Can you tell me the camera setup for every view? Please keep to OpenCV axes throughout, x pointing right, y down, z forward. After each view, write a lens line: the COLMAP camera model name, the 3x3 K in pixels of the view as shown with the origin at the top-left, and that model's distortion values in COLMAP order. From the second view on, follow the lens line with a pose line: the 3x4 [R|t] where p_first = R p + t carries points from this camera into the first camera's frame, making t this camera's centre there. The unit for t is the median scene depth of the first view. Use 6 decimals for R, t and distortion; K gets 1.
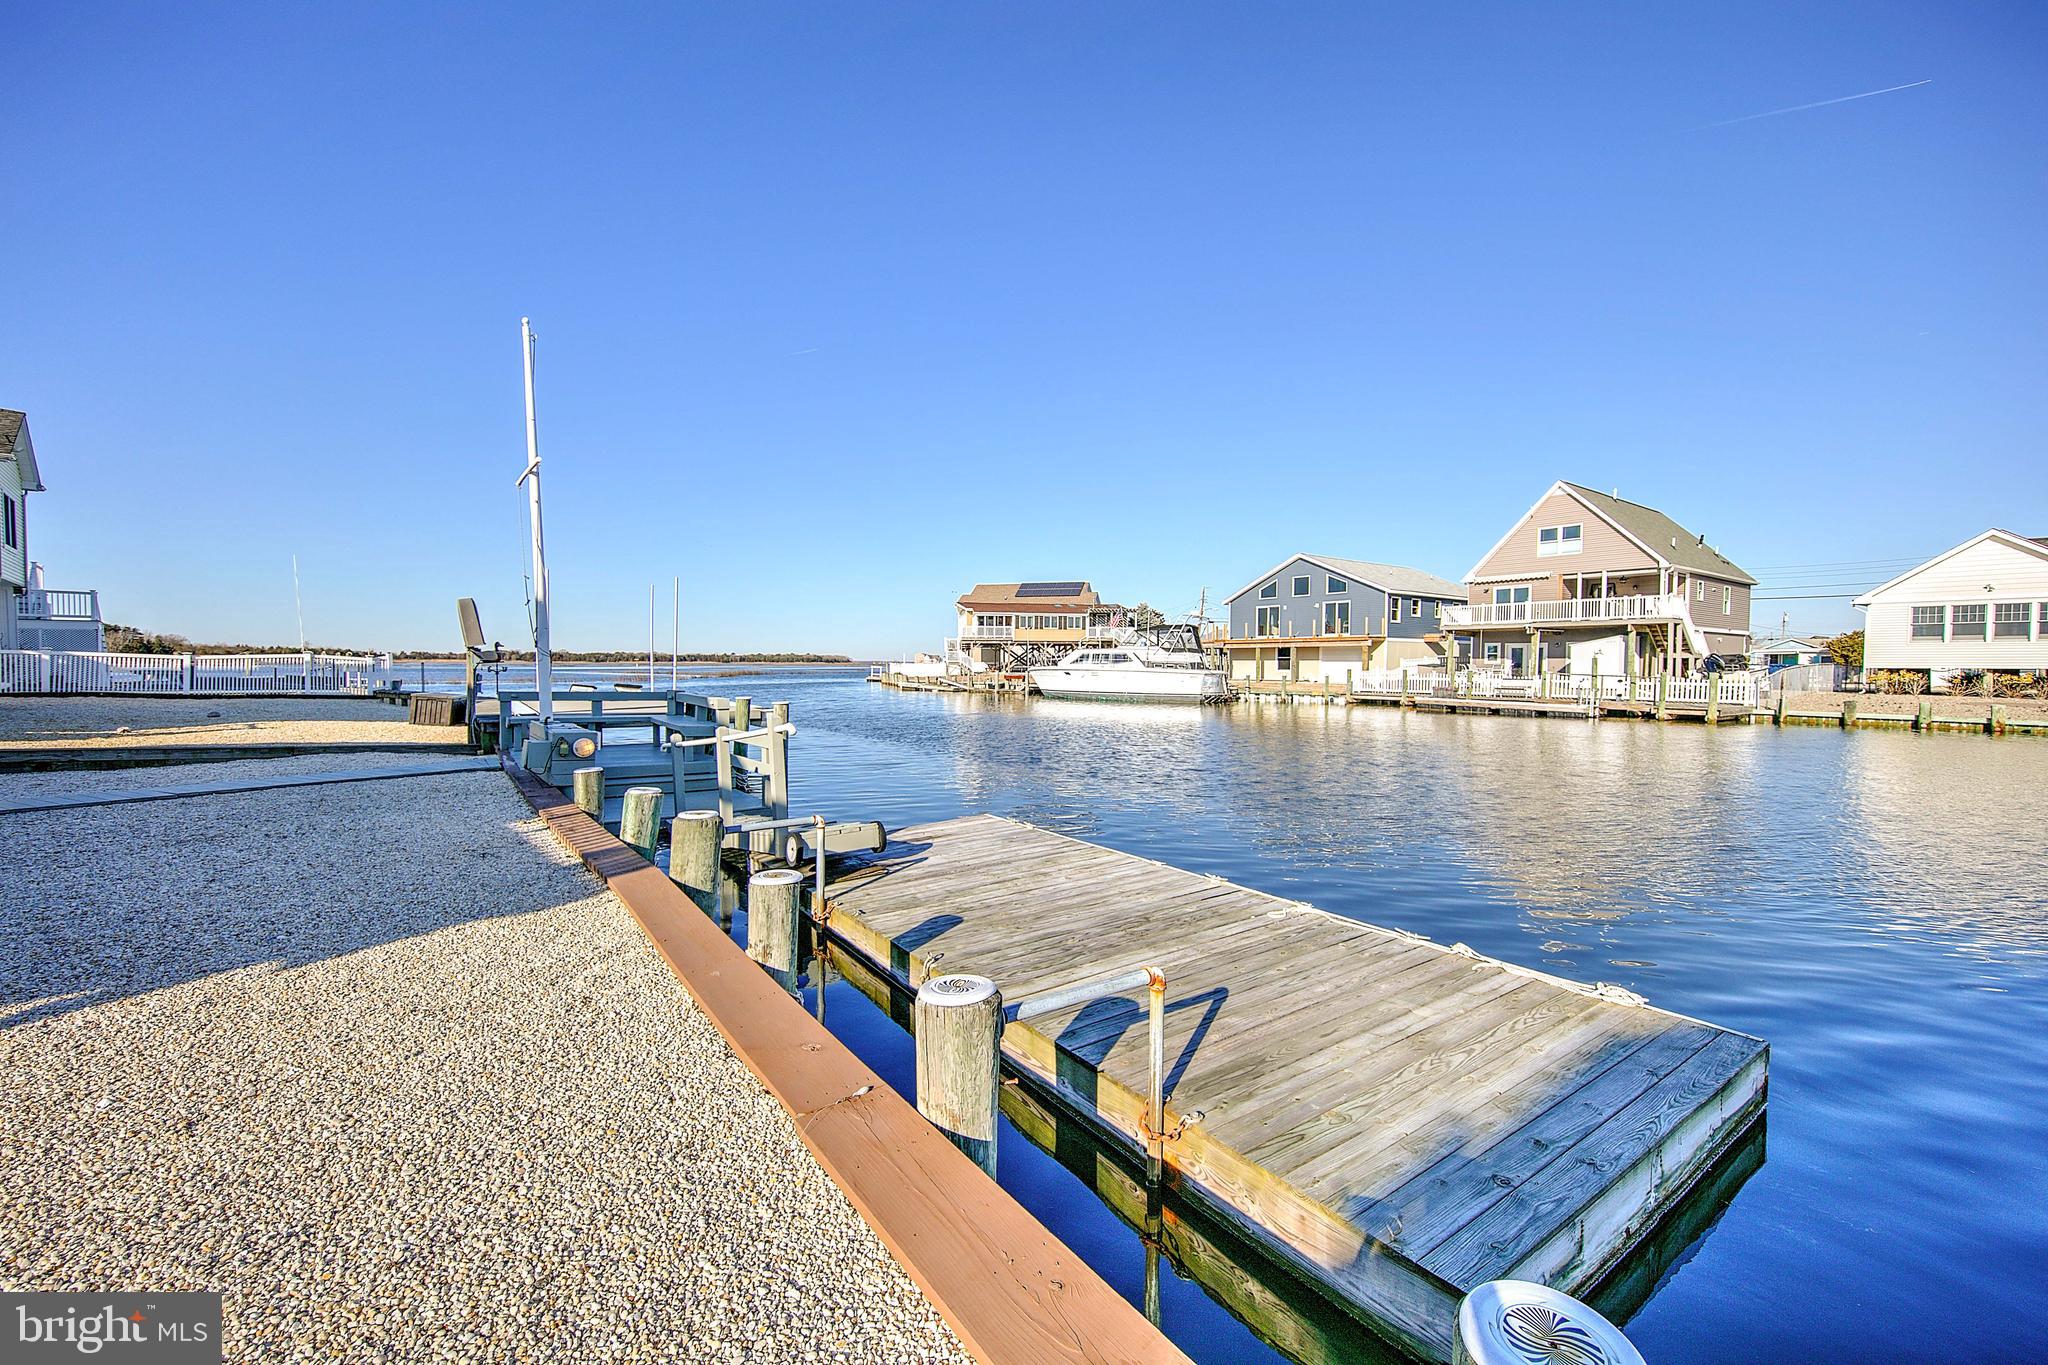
lens RADIAL K [[815.5, 0, 1028.8], [0, 815.5, 690.9], [0, 0, 1]] dist [0.012398, -0.006382]
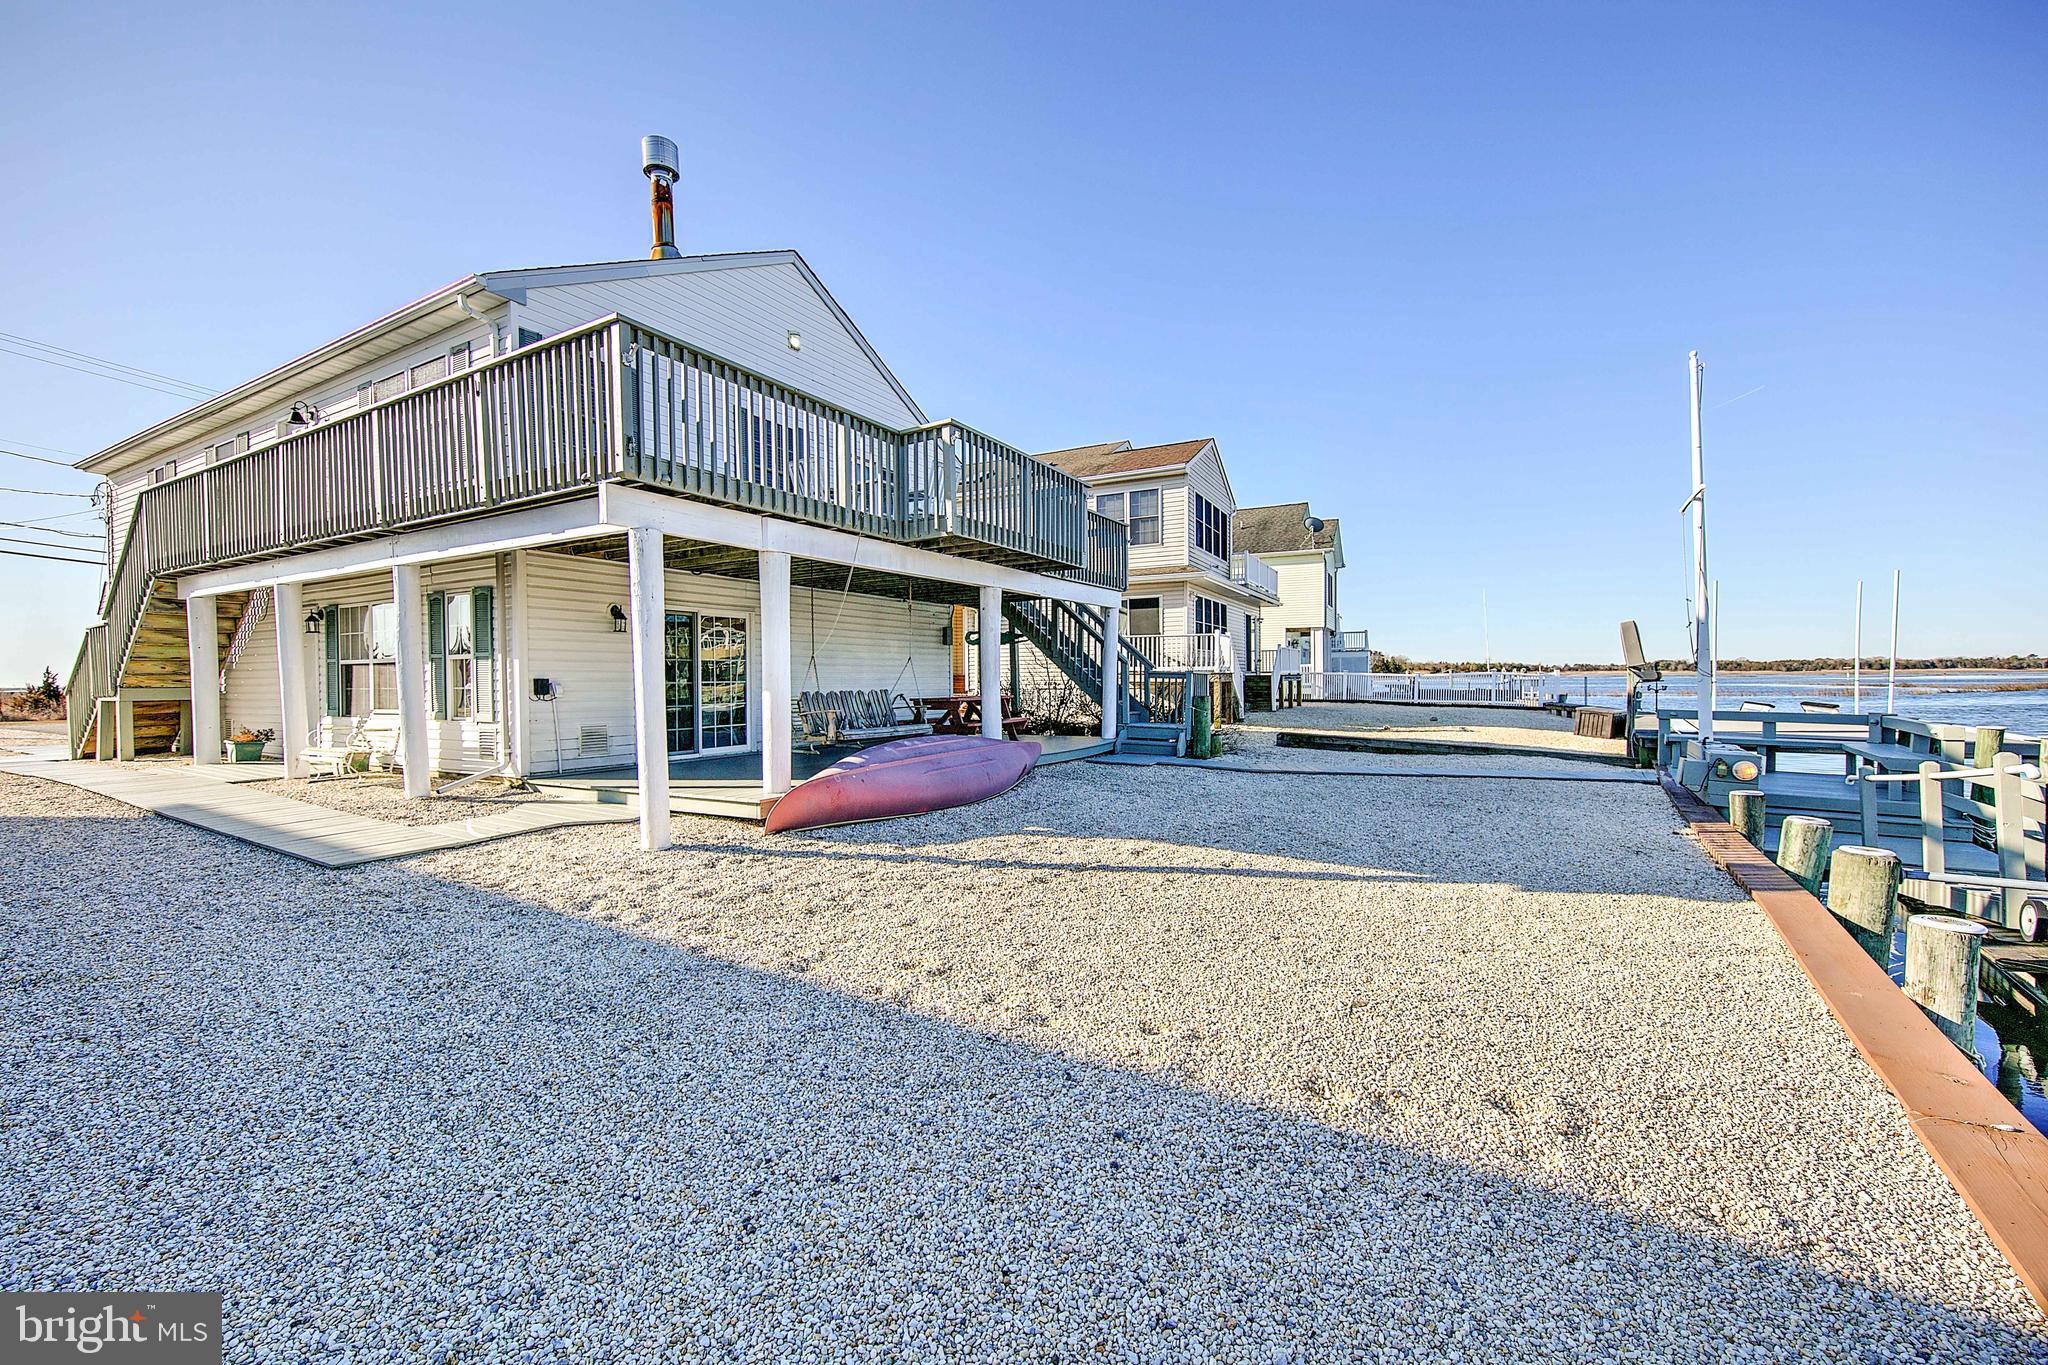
lens RADIAL K [[815.5, 0, 1028.8], [0, 815.5, 690.9], [0, 0, 1]] dist [0.012398, -0.006382]
pose [[0.331787, 0.008856, -0.943313, 0.026430], [-0.021664, 0.999764, 0.001766, -0.002569], [0.943106, 0.019850, 0.331900, -0.037848]]
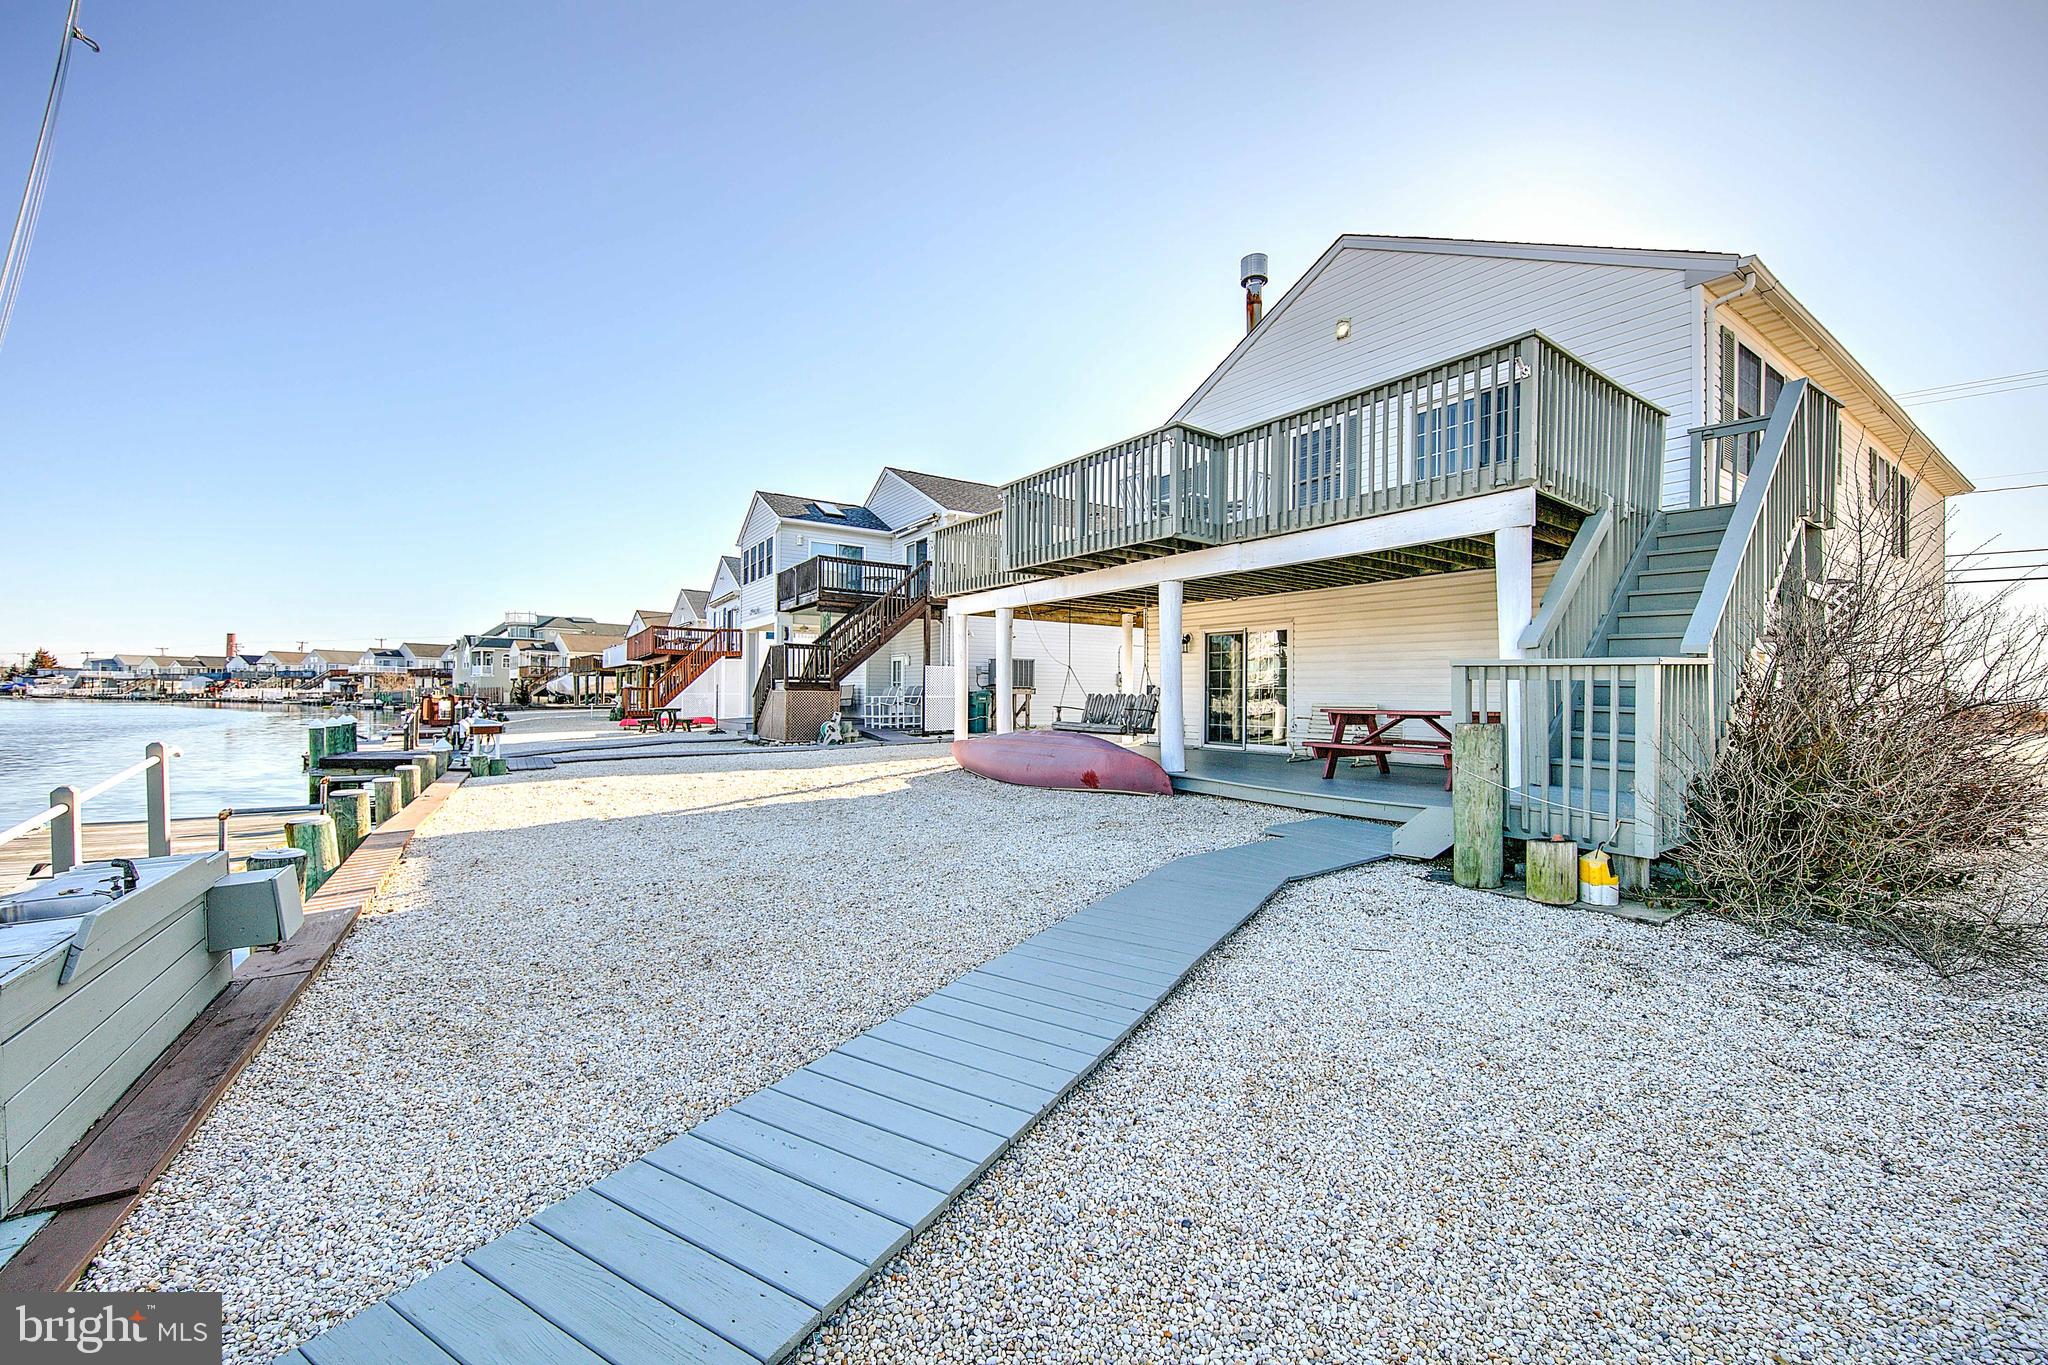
lens RADIAL K [[815.5, 0, 1028.8], [0, 815.5, 690.9], [0, 0, 1]] dist [0.012398, -0.006382]
pose [[-0.995059, -0.010993, 0.098679, -0.243135], [-0.008380, 0.999604, 0.026856, -0.010150], [-0.098935, 0.025896, -0.994757, 0.324751]]
